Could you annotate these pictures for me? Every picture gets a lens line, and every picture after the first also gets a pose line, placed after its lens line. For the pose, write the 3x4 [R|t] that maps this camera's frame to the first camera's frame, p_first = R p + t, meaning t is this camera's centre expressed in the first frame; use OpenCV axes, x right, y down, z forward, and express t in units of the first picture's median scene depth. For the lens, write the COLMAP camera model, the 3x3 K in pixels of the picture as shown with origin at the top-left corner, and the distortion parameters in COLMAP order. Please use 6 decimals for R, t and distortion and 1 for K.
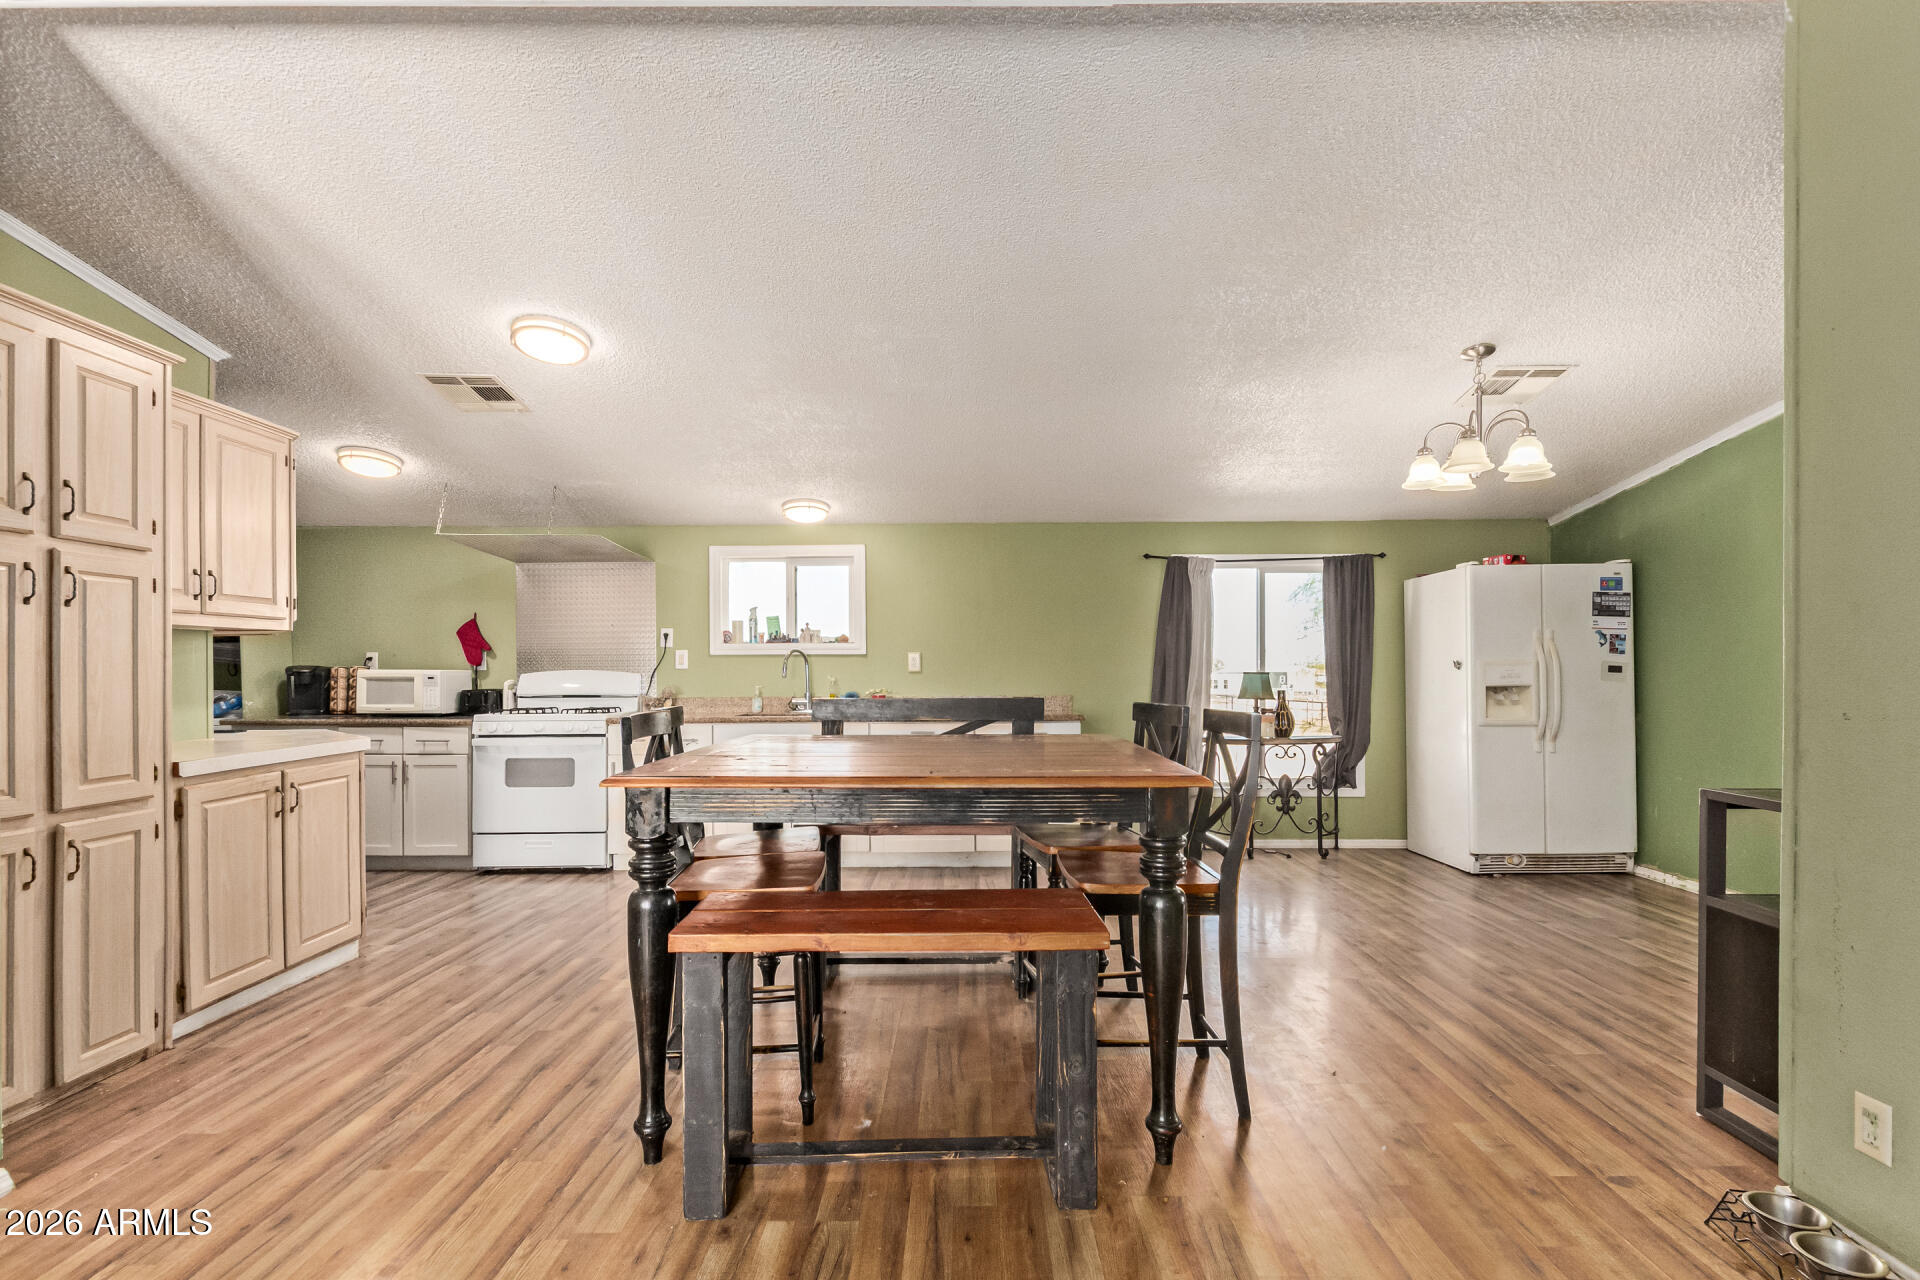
lens RADIAL K [[899.9, 0, 967.2], [0, 899.9, 677.8], [0, 0, 1]] dist [0.001572, -0.000577]
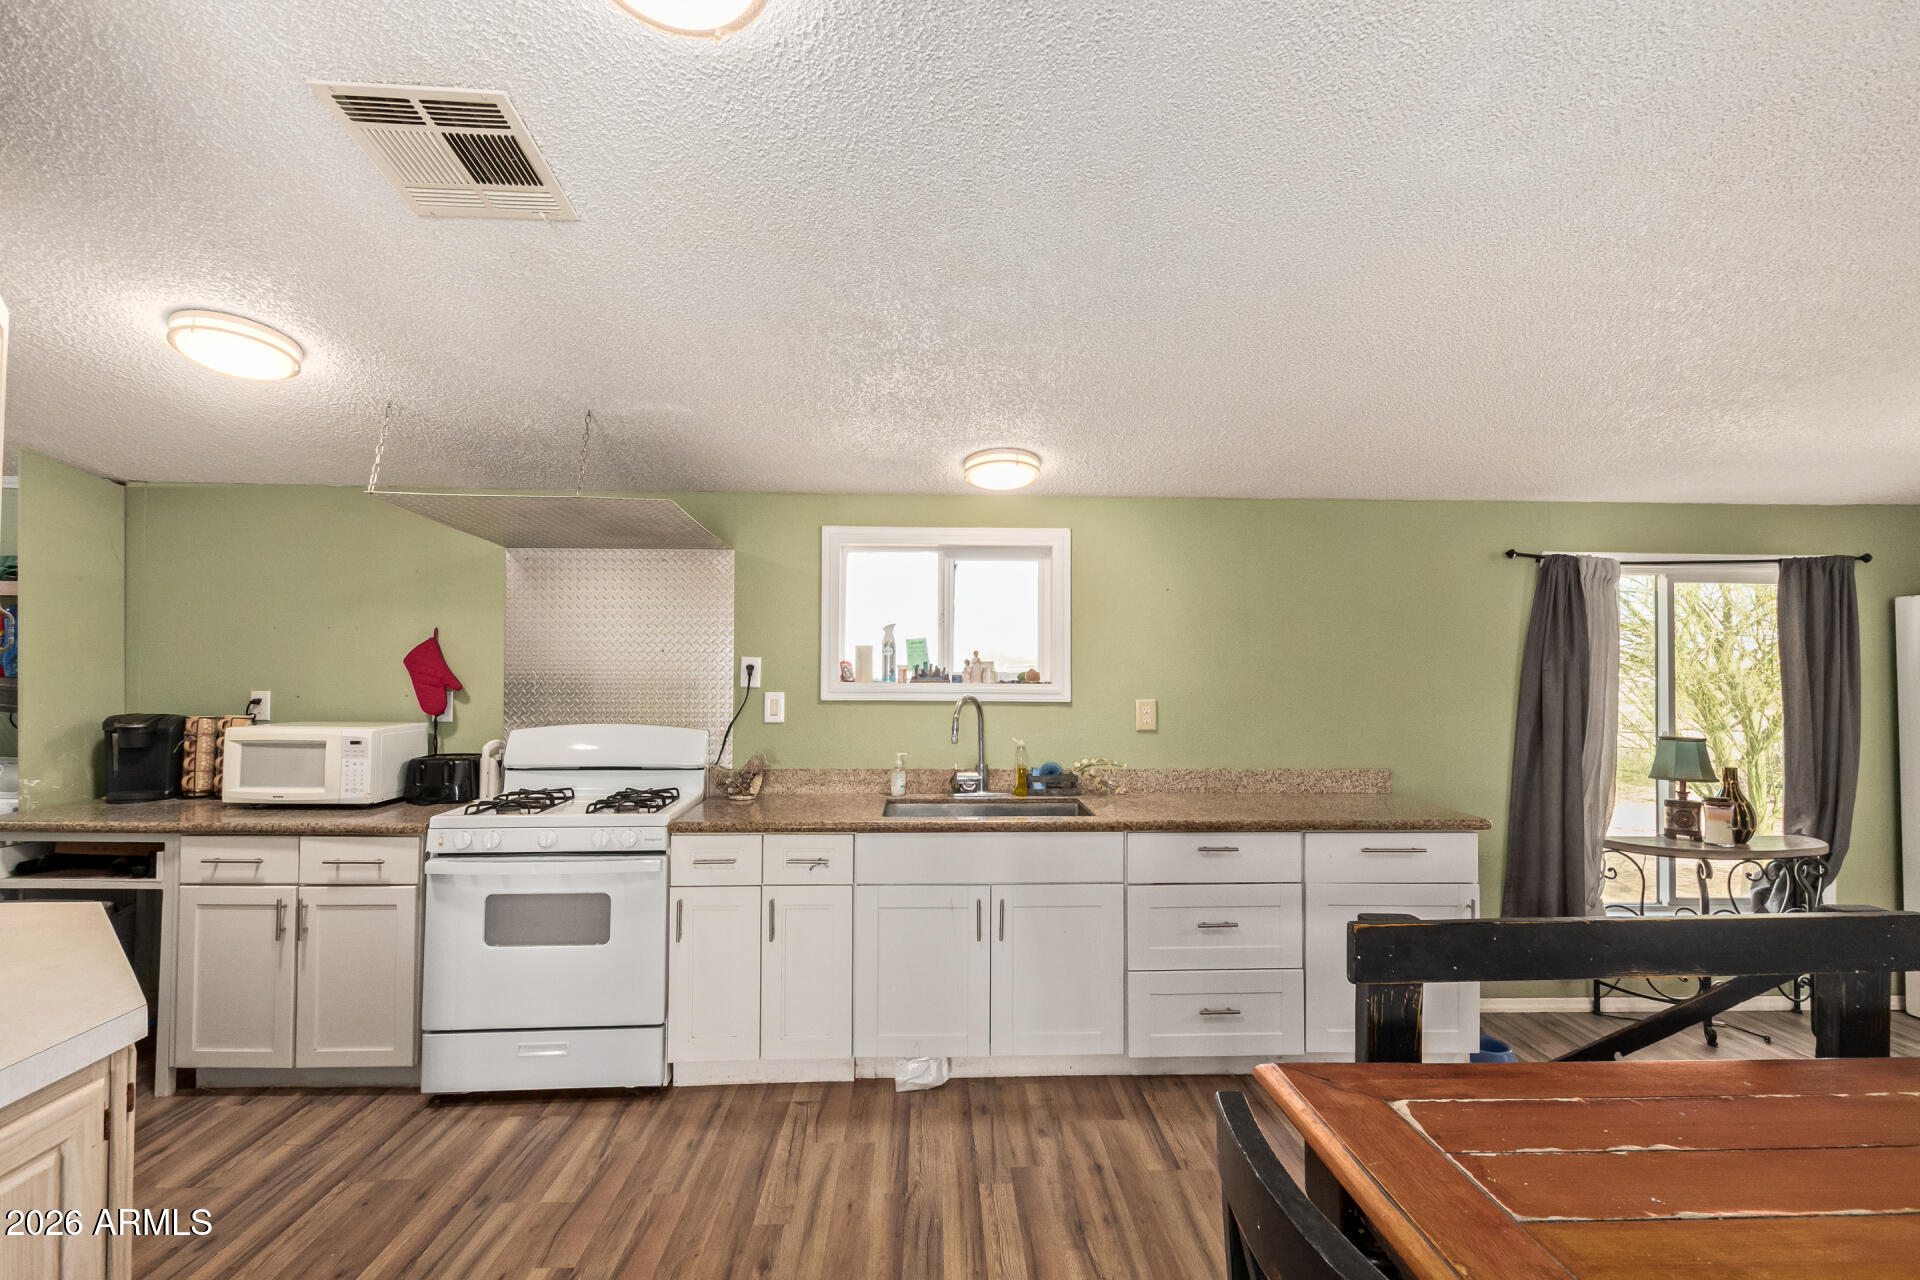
lens RADIAL K [[886.0, 0, 962.5], [0, 886.0, 649.2], [0, 0, 1]] dist [0.003045, -0.001096]
pose [[0.999166, 0.012382, 0.038909, -0.240660], [-0.011478, 0.999661, -0.023364, -0.054031], [-0.039186, 0.022898, 0.998970, 0.434869]]
